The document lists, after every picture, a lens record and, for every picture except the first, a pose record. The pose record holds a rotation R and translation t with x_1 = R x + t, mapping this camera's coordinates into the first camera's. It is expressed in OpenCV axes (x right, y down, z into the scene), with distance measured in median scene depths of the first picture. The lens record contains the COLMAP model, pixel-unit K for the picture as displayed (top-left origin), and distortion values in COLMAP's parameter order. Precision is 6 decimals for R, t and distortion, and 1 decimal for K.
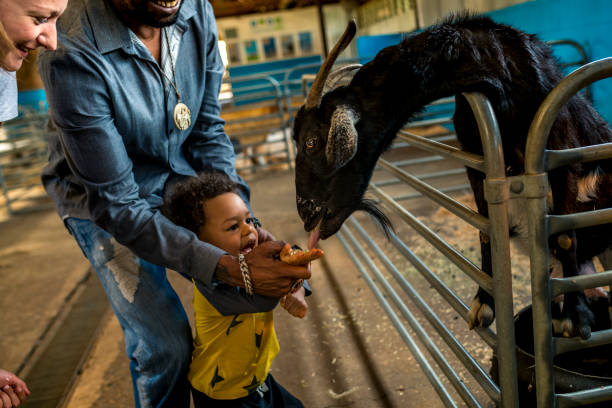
lens RADIAL K [[608.1, 0, 308.3], [0, 608.1, 200.6], [0, 0, 1]] dist [-0.010906, 0.000000]
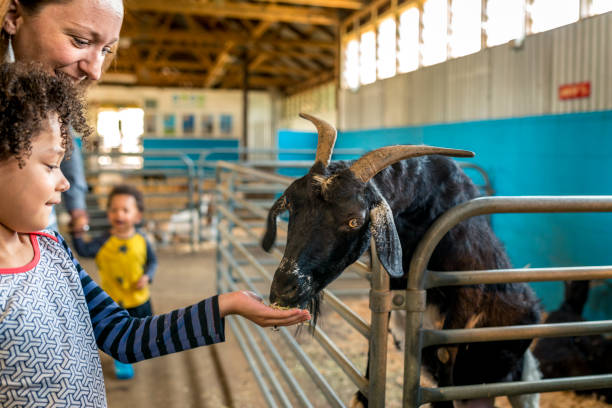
lens RADIAL K [[635.7, 0, 303.3], [0, 635.7, 208.4], [0, 0, 1]] dist [-0.039532, 0.000000]
pose [[0.980611, 0.141639, 0.135431, -0.007385], [-0.123094, 0.982934, -0.136703, -0.005461], [-0.152482, 0.117381, 0.981311, -0.104185]]
